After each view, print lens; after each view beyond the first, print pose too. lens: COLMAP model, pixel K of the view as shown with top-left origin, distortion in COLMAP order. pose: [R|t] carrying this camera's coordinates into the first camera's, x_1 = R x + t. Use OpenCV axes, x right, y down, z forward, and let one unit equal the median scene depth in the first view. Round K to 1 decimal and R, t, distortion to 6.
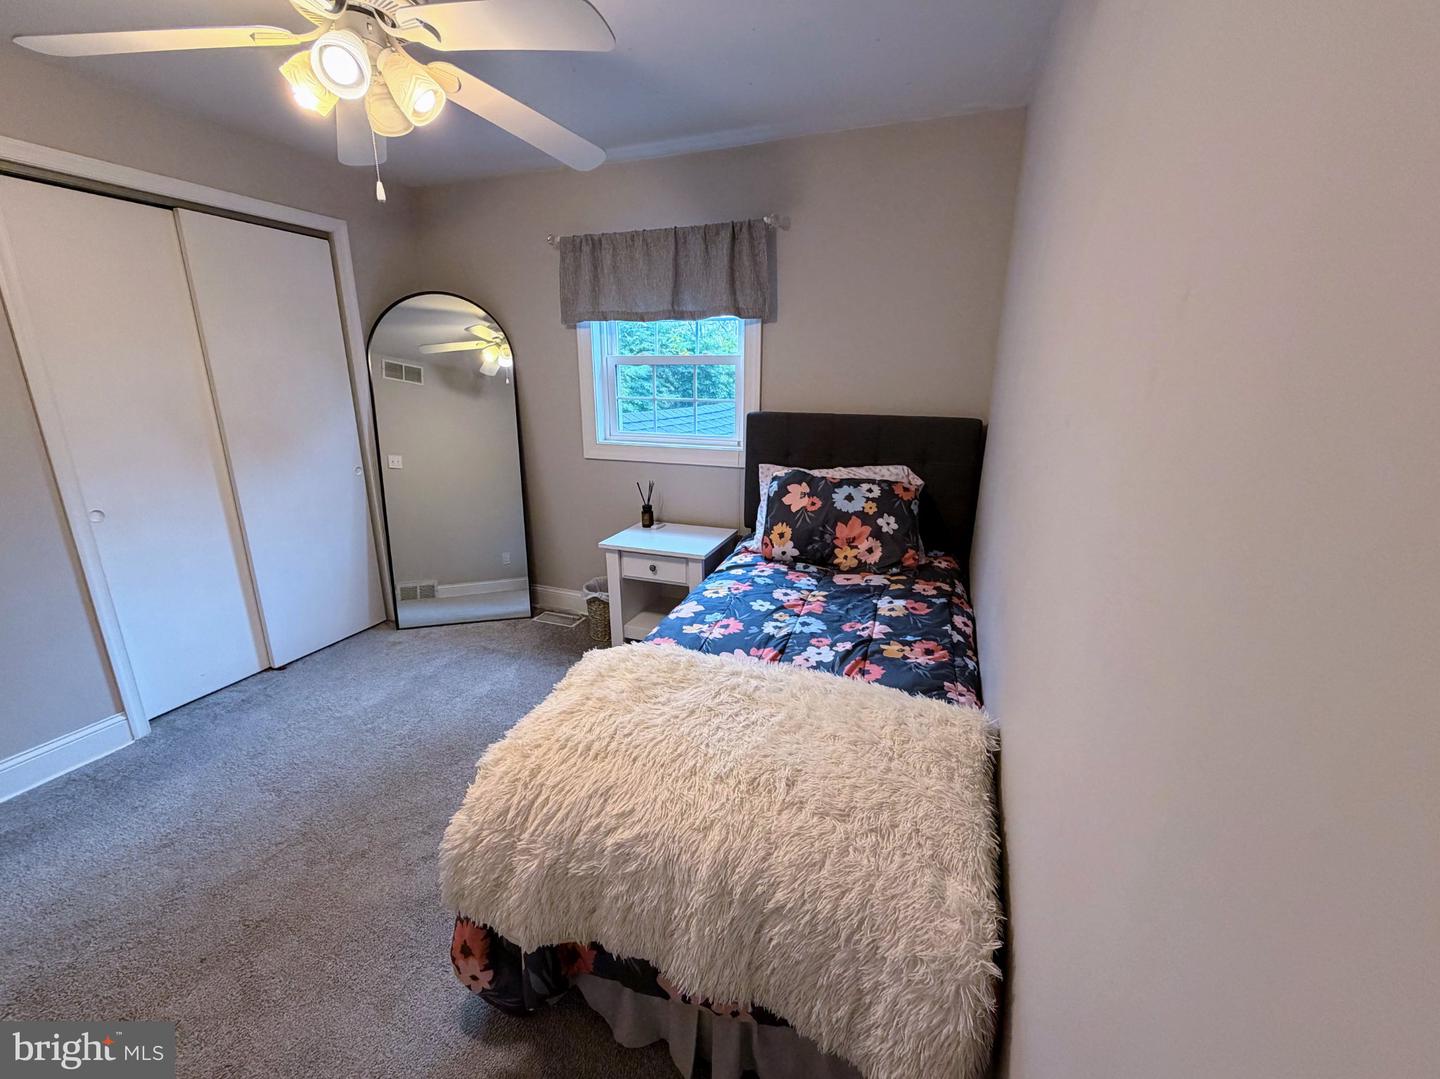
lens RADIAL K [[588.3, 0, 719.9], [0, 588.3, 540.9], [0, 0, 1]] dist [0.002115, 0.000102]
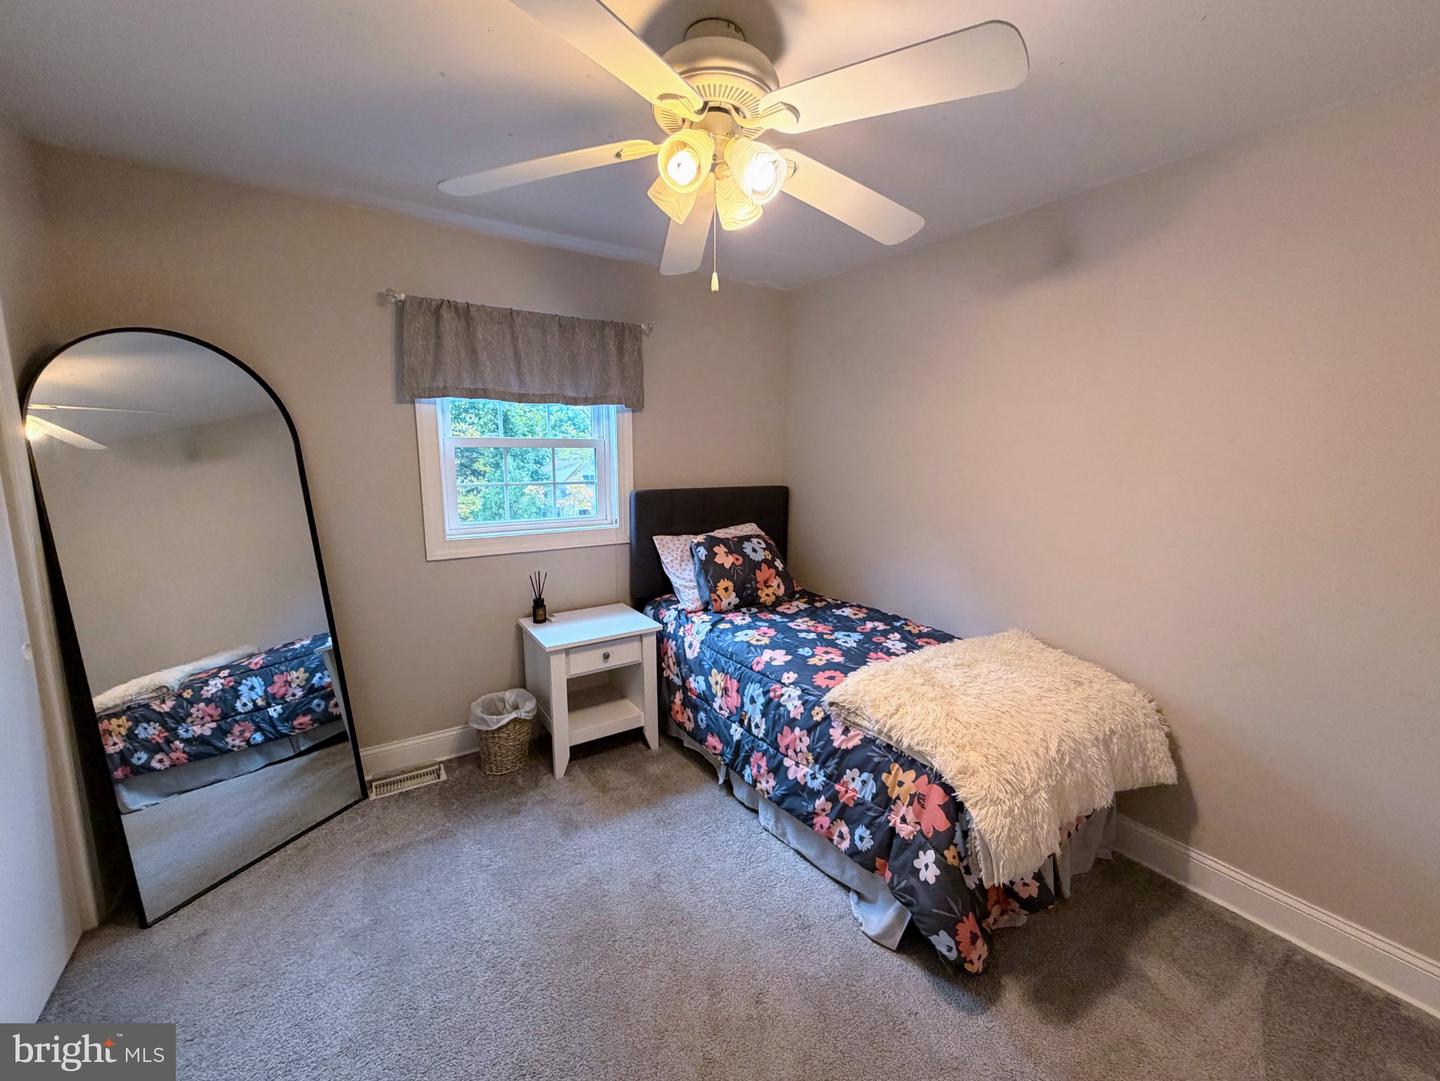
lens RADIAL K [[581.0, 0, 717.2], [0, 581.0, 537.5], [0, 0, 1]] dist [-0.005192, -0.000127]
pose [[0.590395, -0.119337, 0.798243, -0.844620], [0.221129, 0.975082, -0.017777, -0.096615], [-0.776232, 0.187010, 0.602073, 0.298591]]
